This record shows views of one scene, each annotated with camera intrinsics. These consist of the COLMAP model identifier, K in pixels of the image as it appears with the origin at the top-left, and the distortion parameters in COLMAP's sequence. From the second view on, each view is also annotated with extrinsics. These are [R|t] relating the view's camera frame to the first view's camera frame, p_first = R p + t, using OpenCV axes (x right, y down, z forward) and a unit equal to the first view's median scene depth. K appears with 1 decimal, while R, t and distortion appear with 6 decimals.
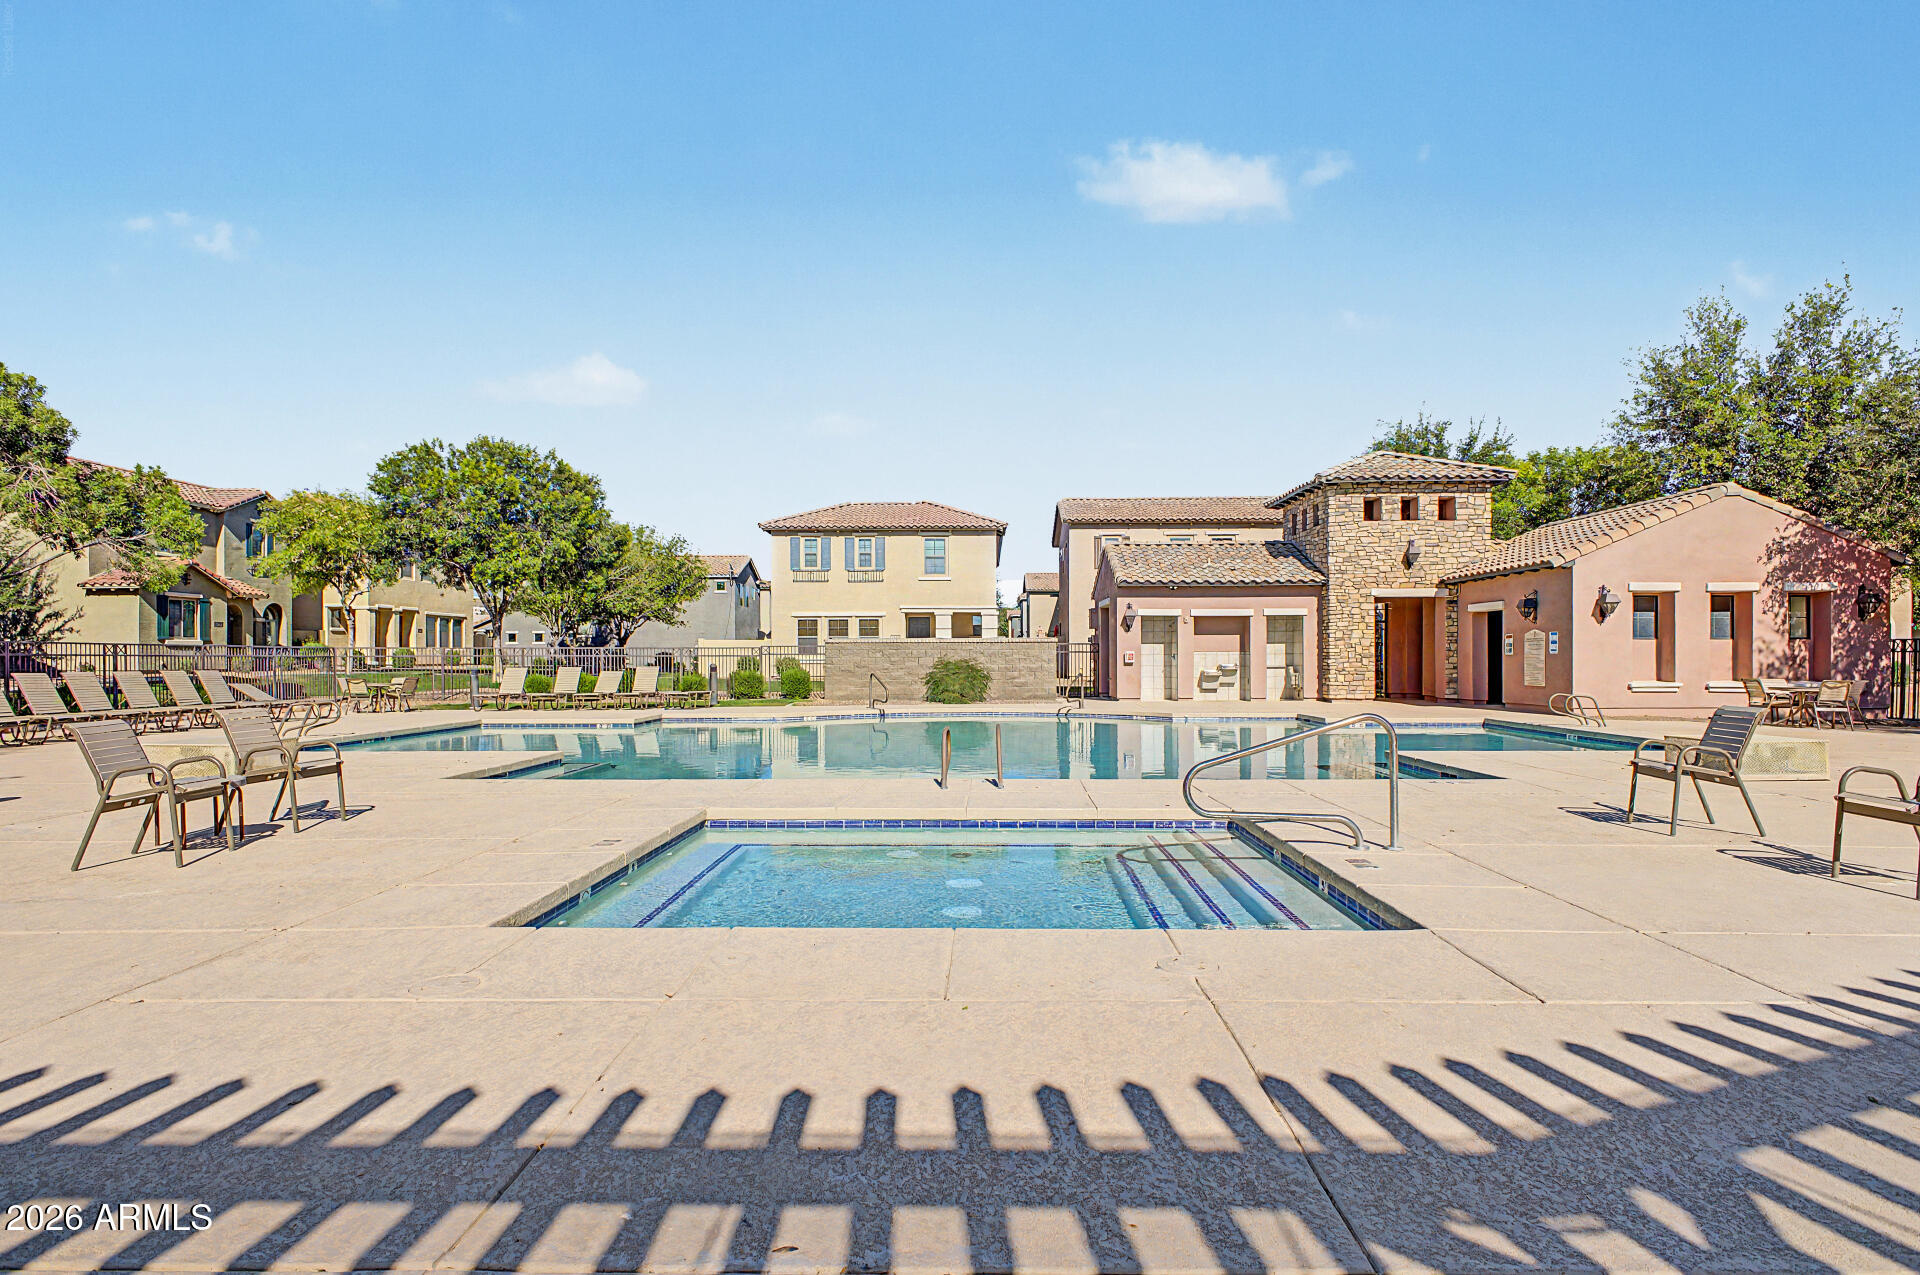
lens RADIAL K [[987.0, 0, 956.3], [0, 987.0, 650.7], [0, 0, 1]] dist [0.012372, -0.003067]
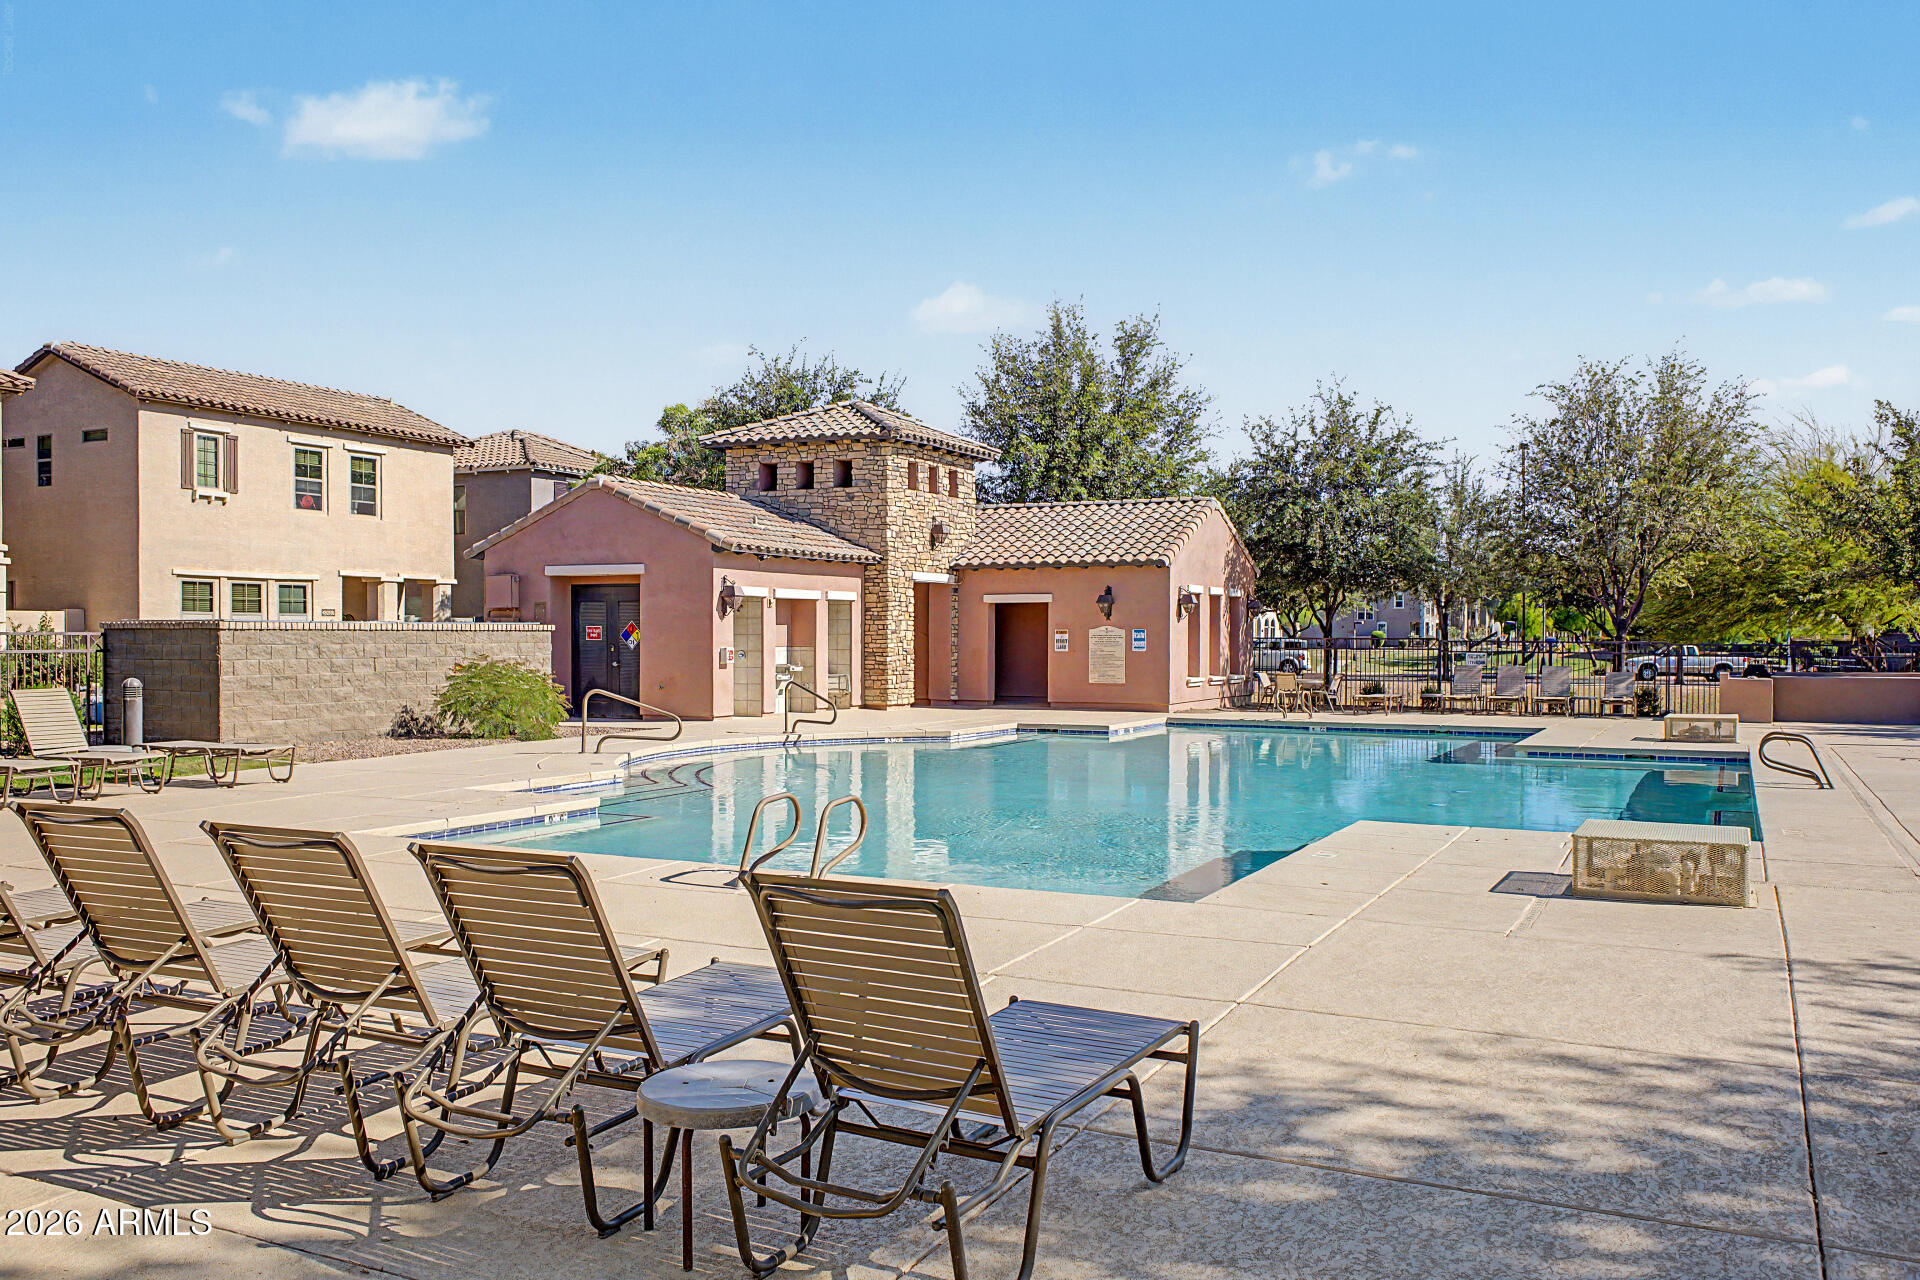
lens RADIAL K [[1547.6, 0, 951.7], [0, 1547.6, 635.5], [0, 0, 1]] dist [-0.019082, 0.027043]
pose [[0.428409, 0.003184, 0.903579, -0.725031], [-0.009292, 0.999956, 0.000882, -0.010071], [-0.903537, -0.008774, 0.428420, 0.403575]]
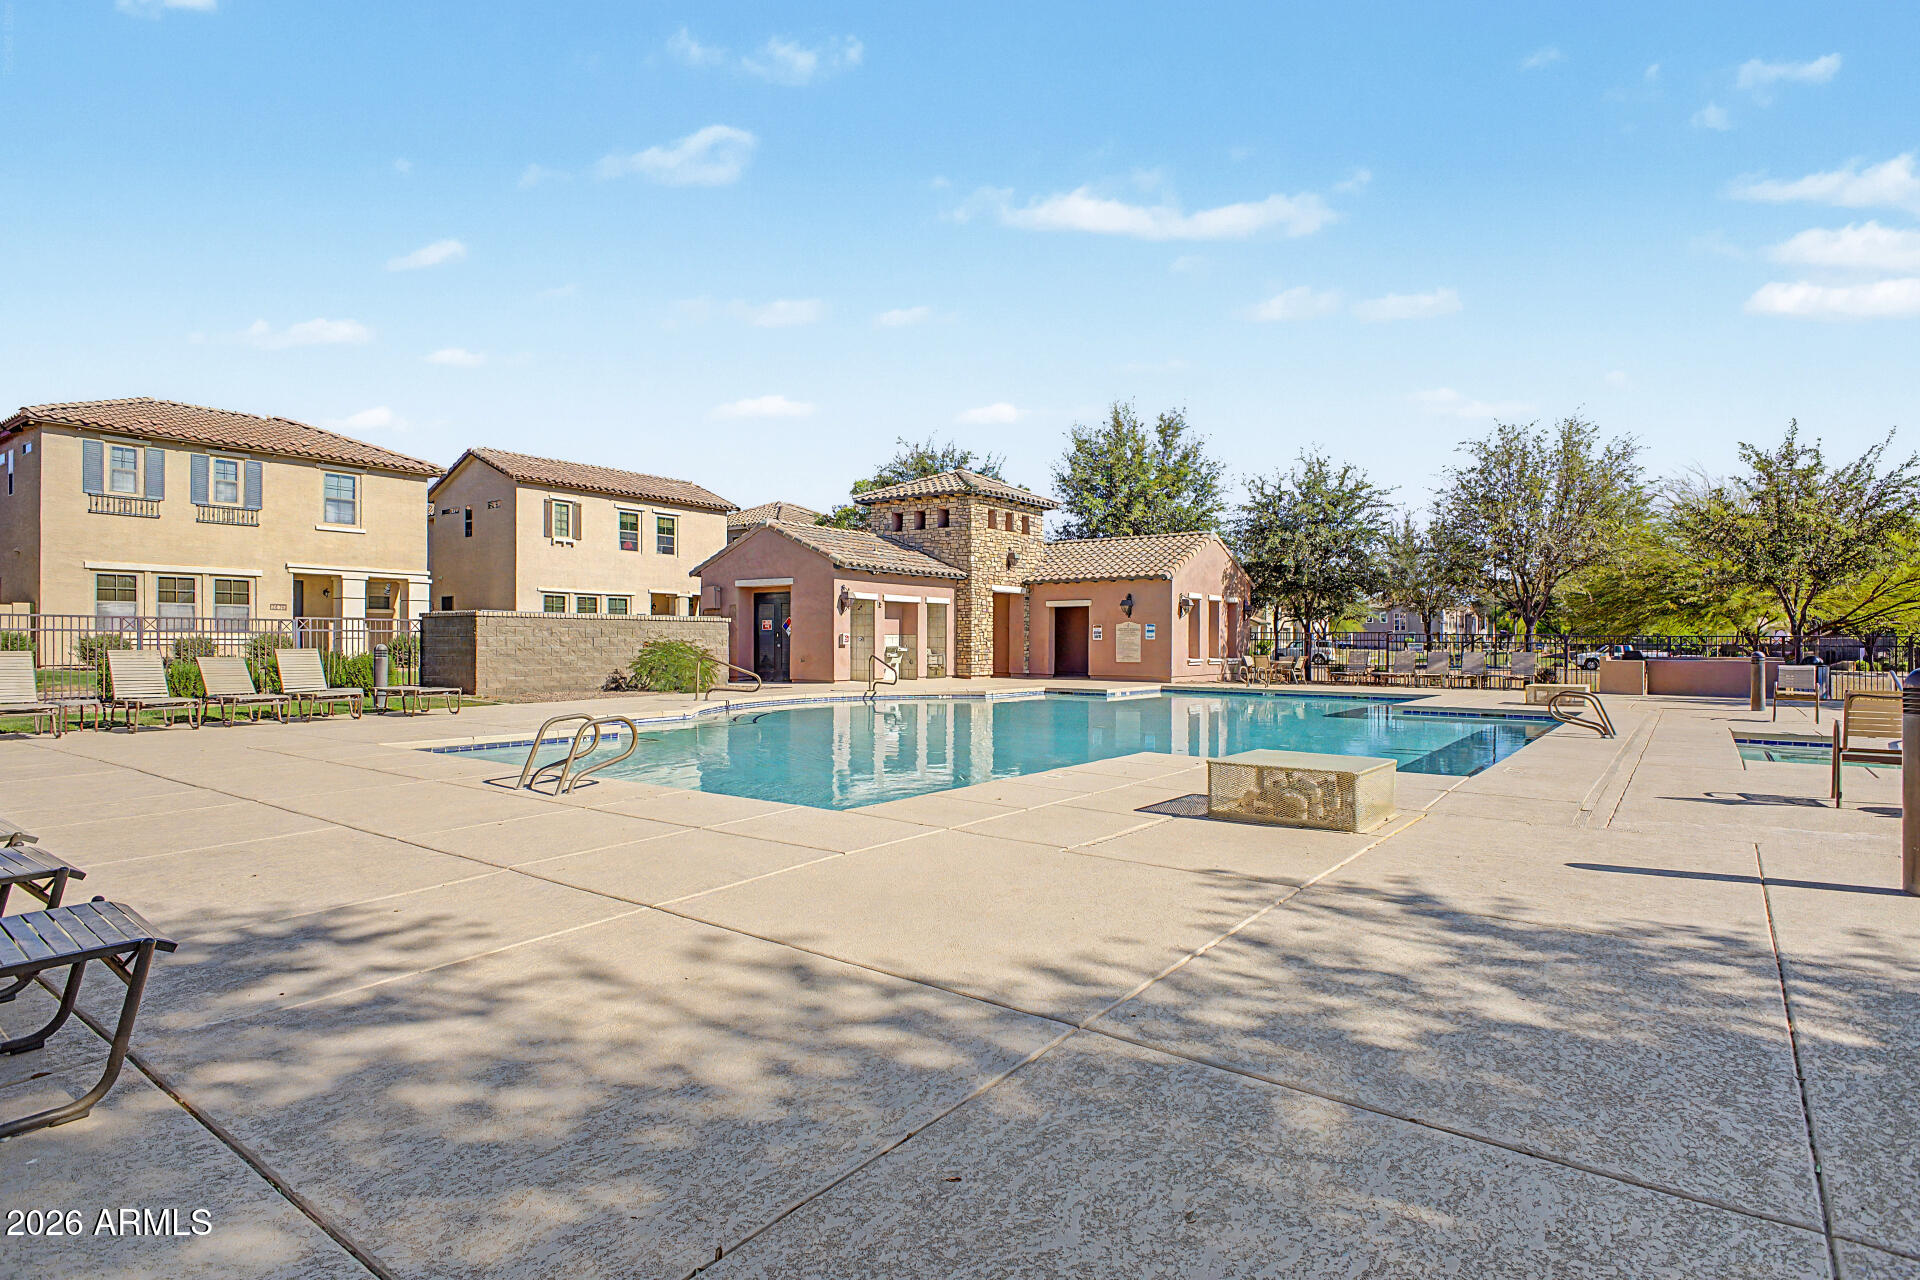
lens RADIAL K [[987.0, 0, 956.2], [0, 987.0, 647.8], [0, 0, 1]] dist [0.012372, -0.003067]
pose [[0.578976, 0.000519, 0.815344, -0.580306], [-0.011444, 0.999906, 0.007491, 0.006193], [-0.815264, -0.013668, 0.578928, 0.326062]]
